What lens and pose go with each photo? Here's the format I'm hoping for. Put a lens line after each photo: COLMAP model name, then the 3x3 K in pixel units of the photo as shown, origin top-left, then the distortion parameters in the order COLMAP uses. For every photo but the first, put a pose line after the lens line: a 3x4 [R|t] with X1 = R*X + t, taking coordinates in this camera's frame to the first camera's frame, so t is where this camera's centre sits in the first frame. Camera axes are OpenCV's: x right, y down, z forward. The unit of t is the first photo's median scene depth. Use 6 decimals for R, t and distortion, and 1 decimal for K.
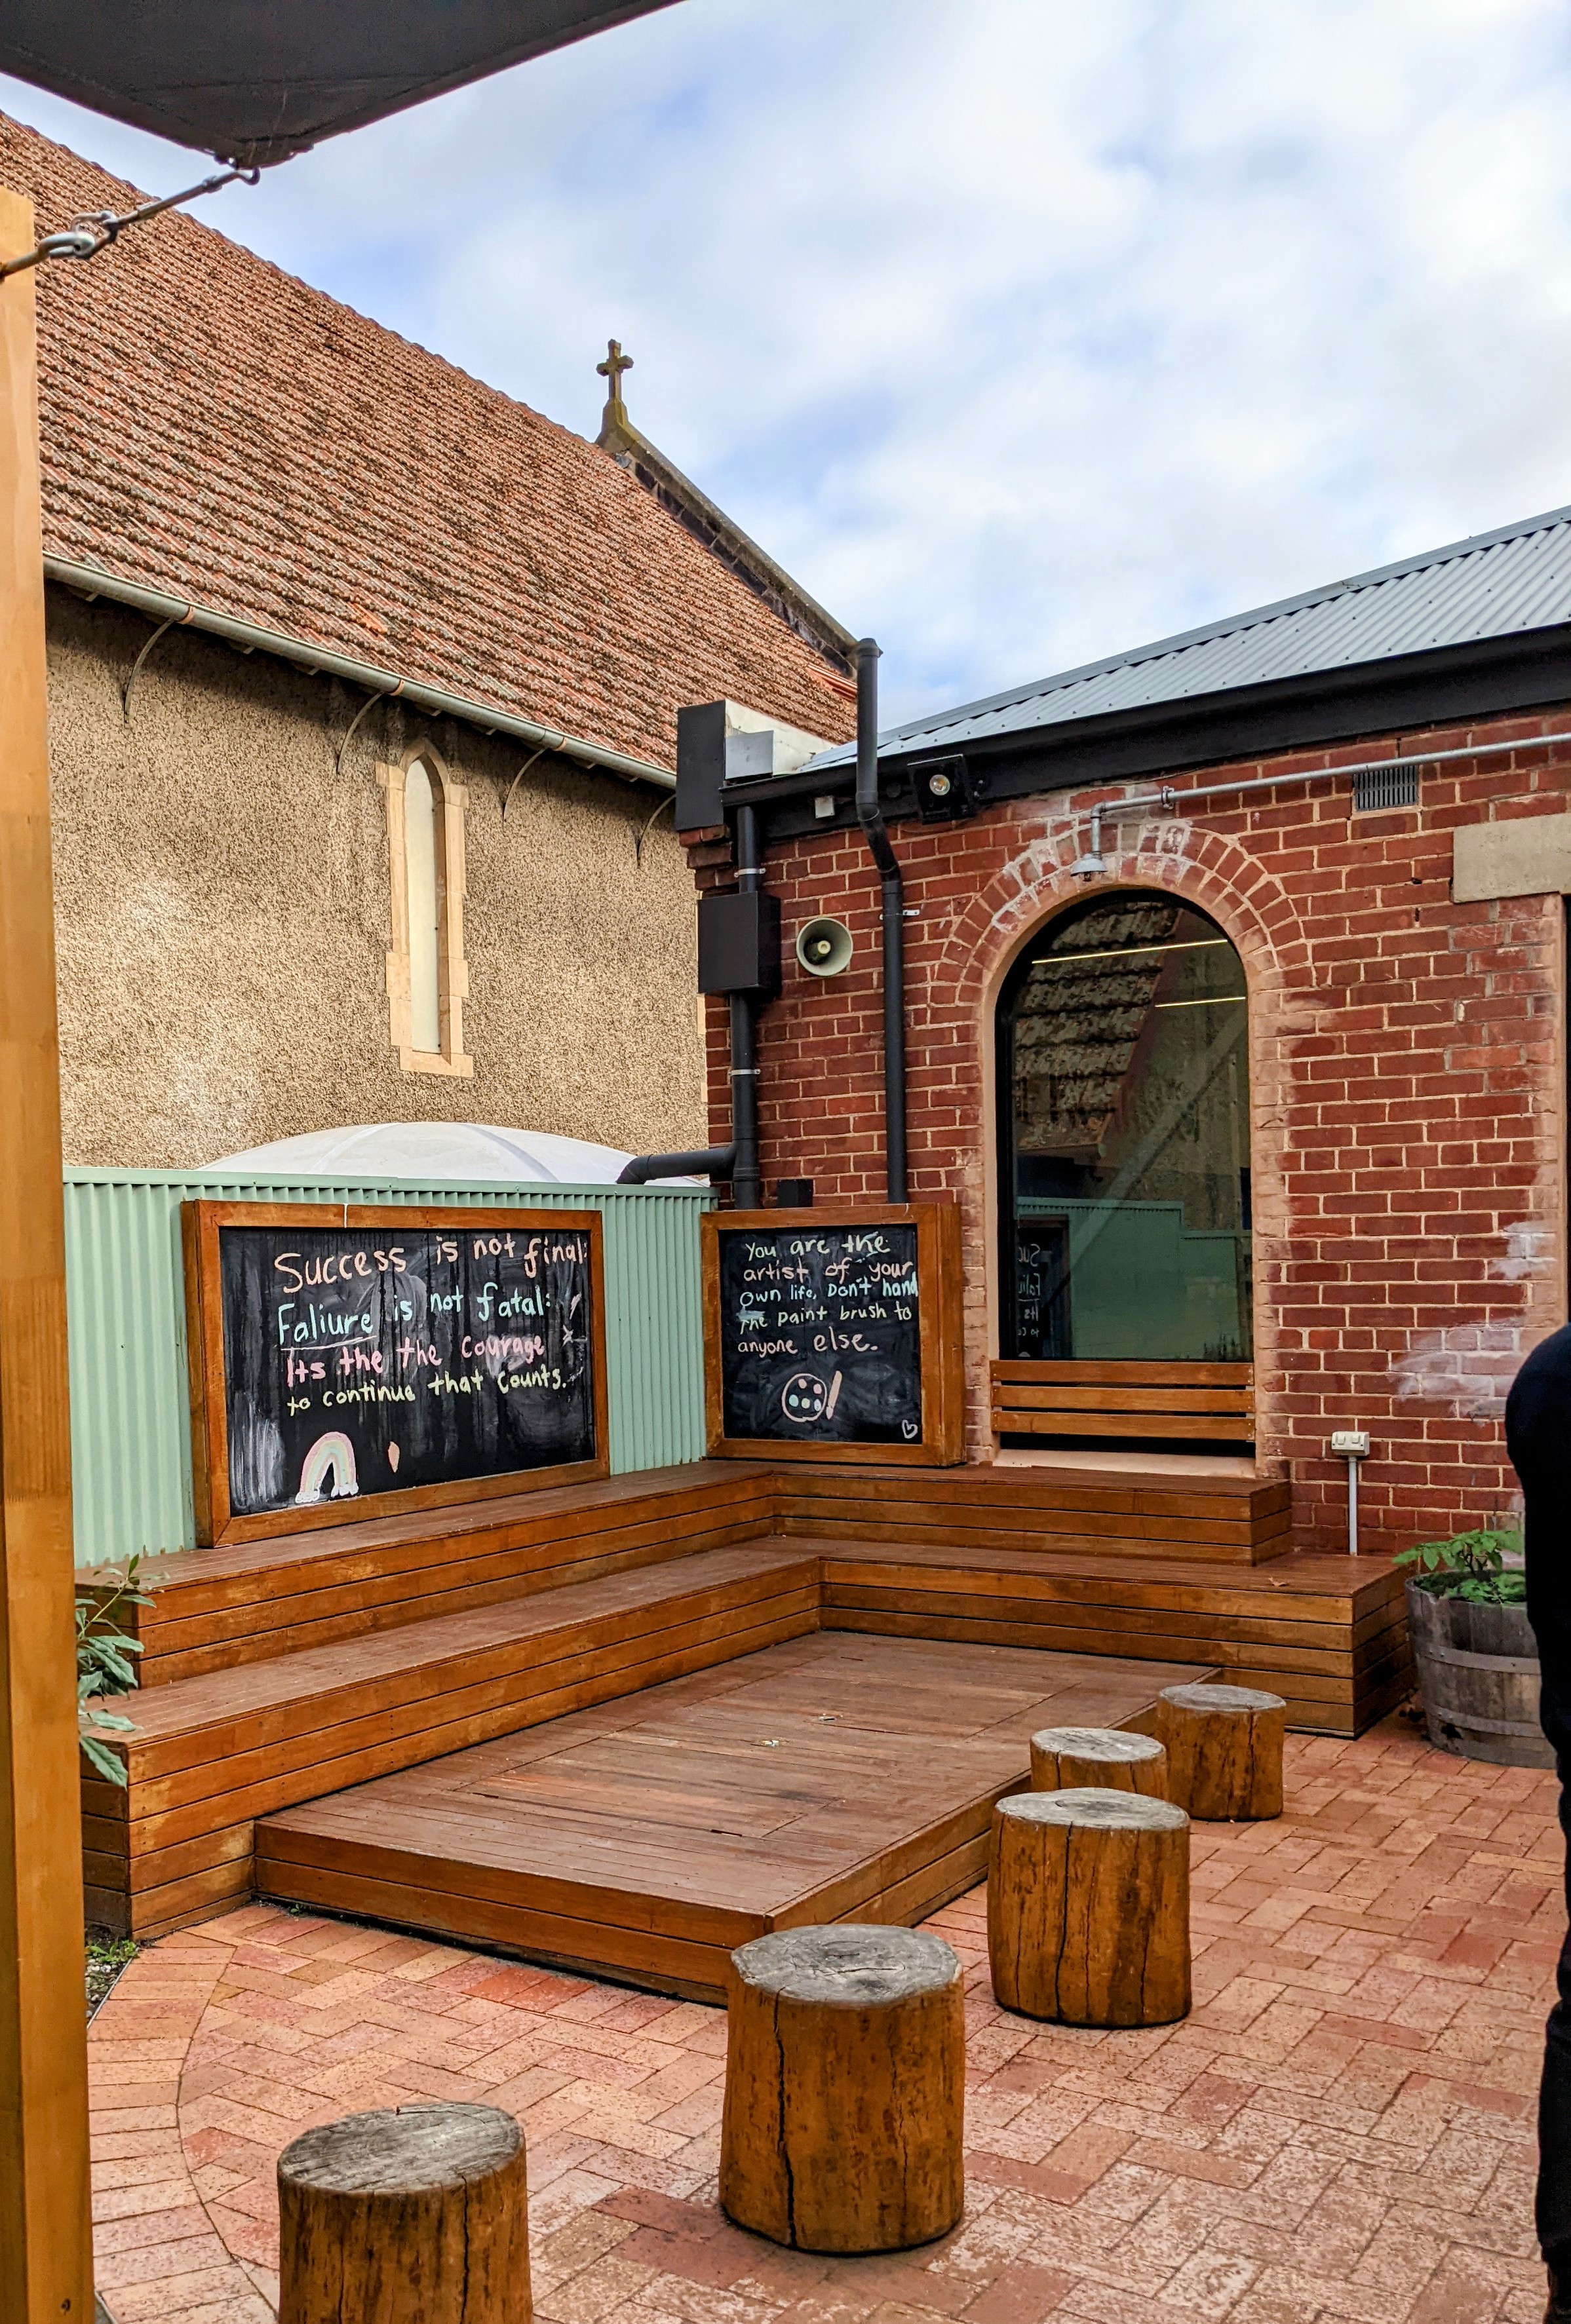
lens RADIAL K [[1898.1, 0, 1039.2], [0, 1898.1, 1389.5], [0, 0, 1]] dist [0.007739, 0.075130]
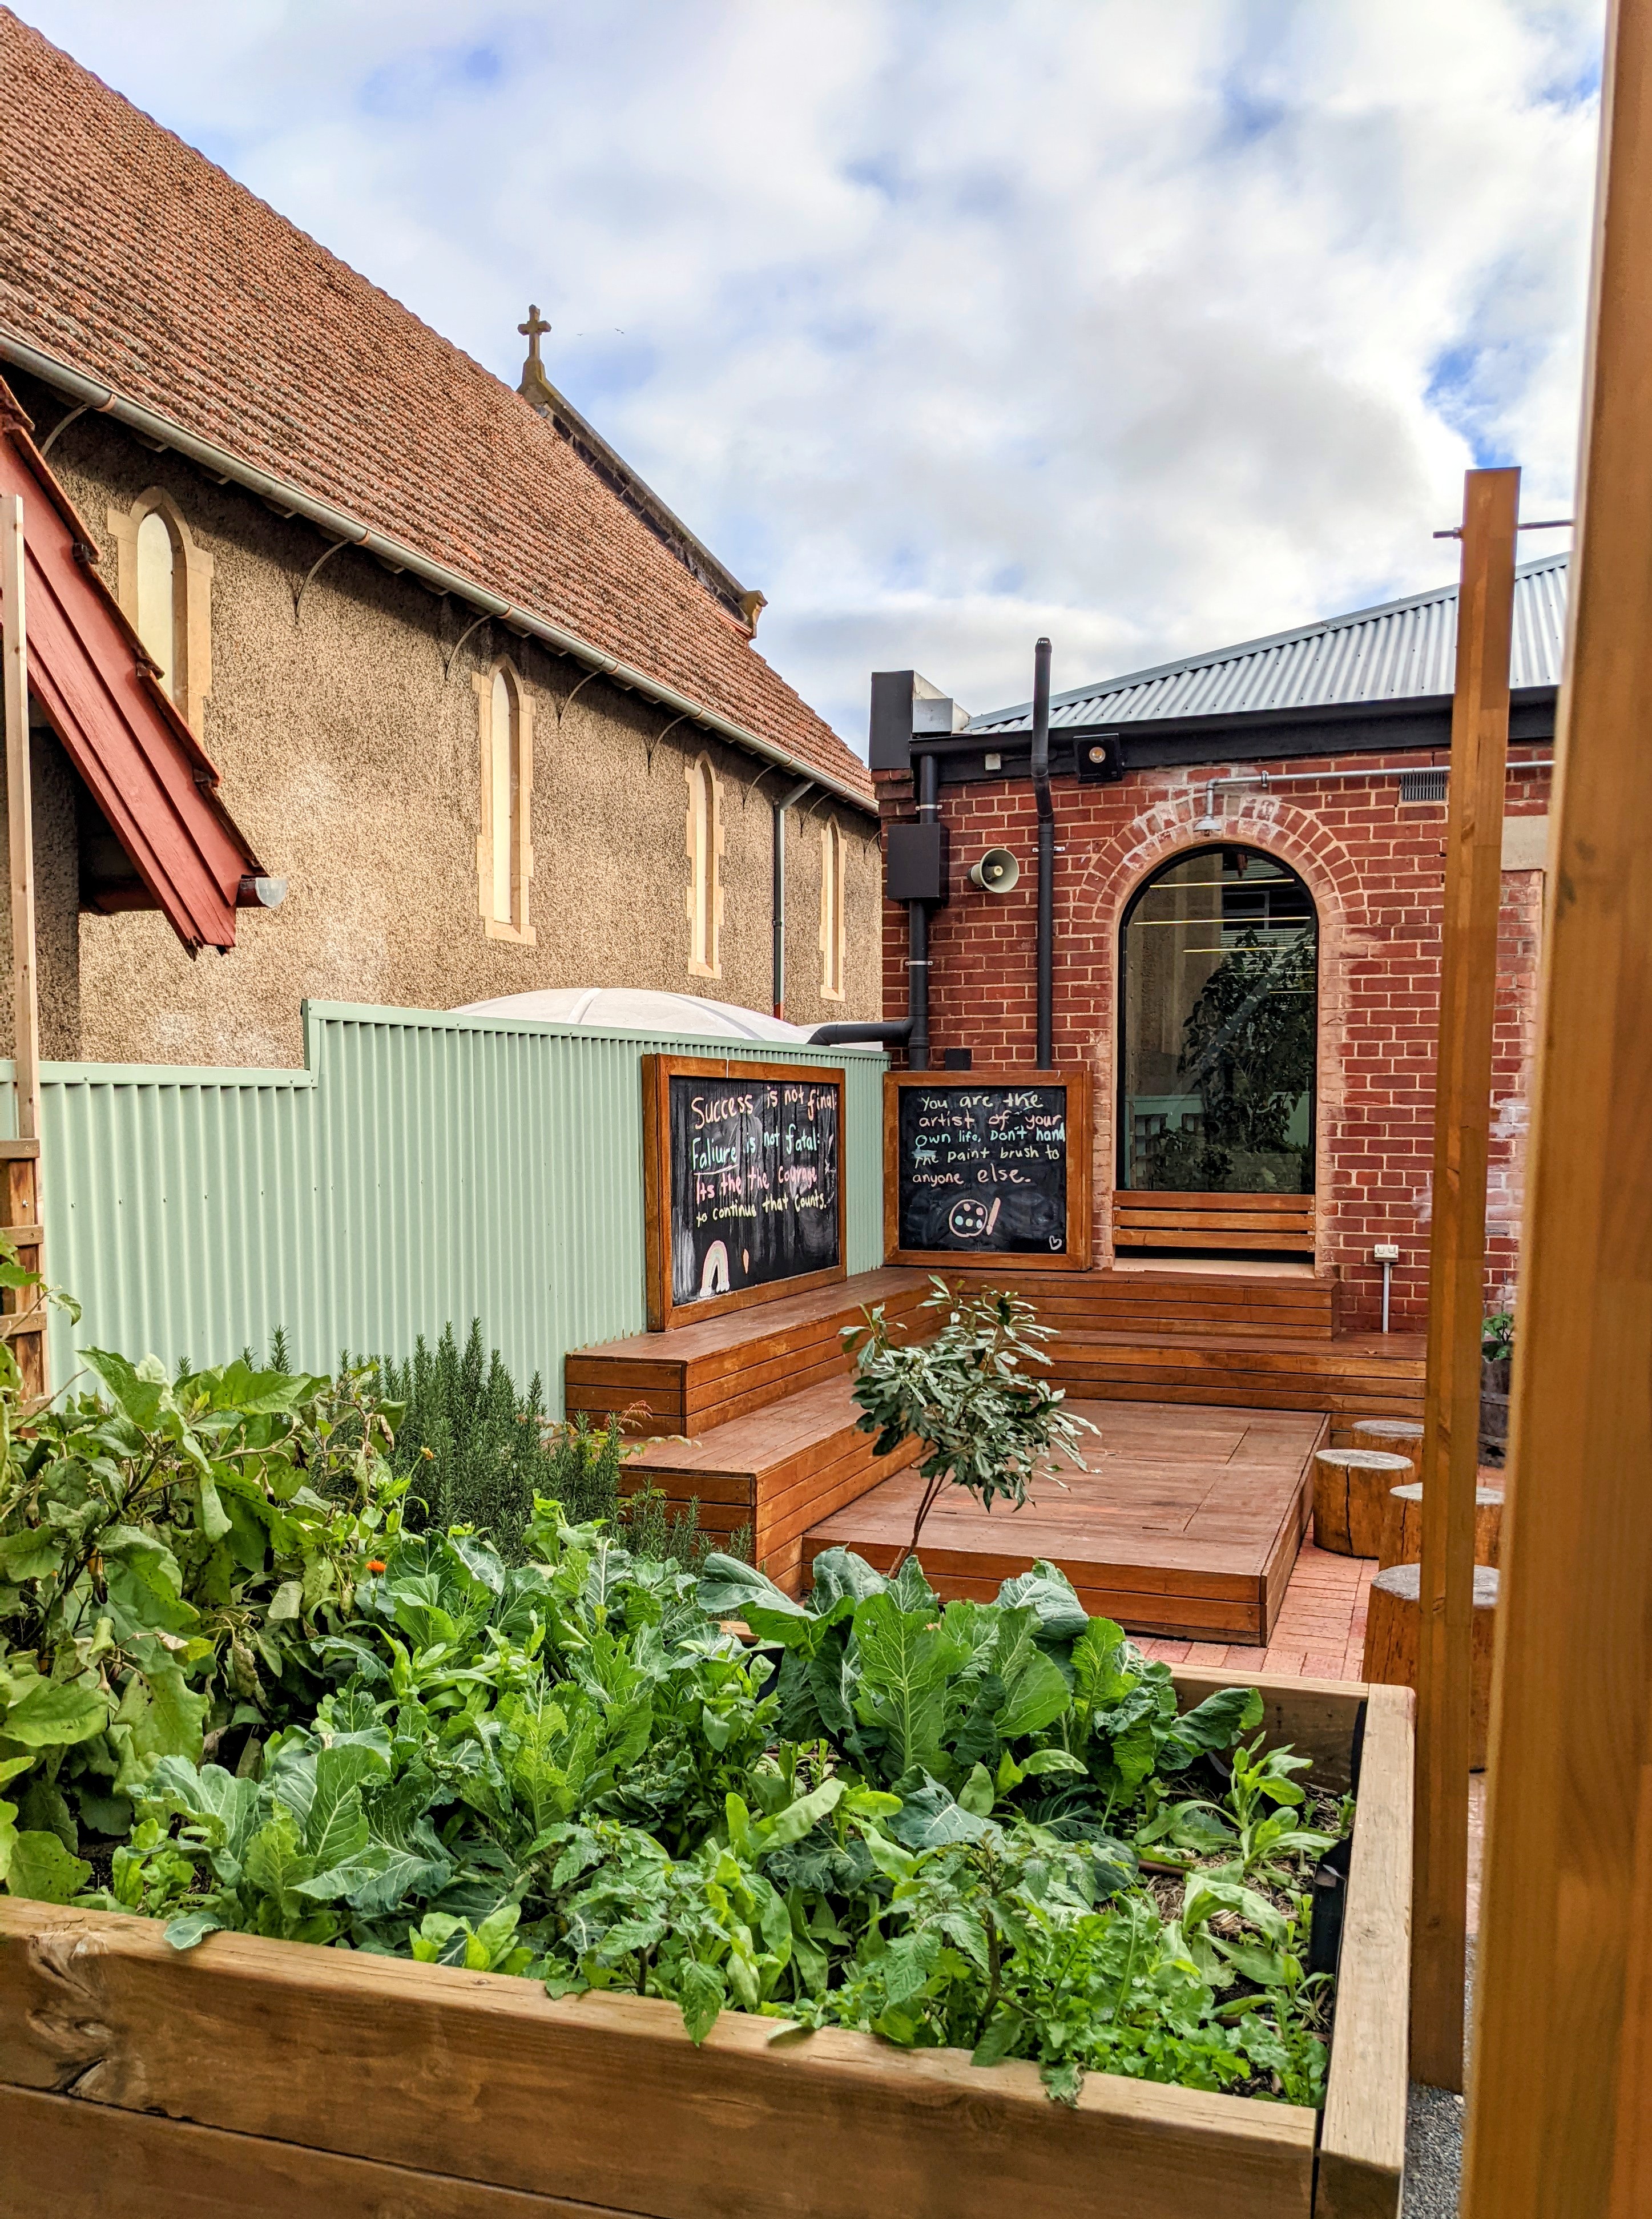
lens RADIAL K [[1743.0, 0, 828.6], [0, 1743.0, 1228.9], [0, 0, 1]] dist [0.044068, 0.011193]
pose [[0.958409, 0.006266, 0.285328, -0.571733], [-0.006095, 0.999980, -0.001488, 0.014421], [-0.285332, -0.000313, 0.958429, -0.112602]]
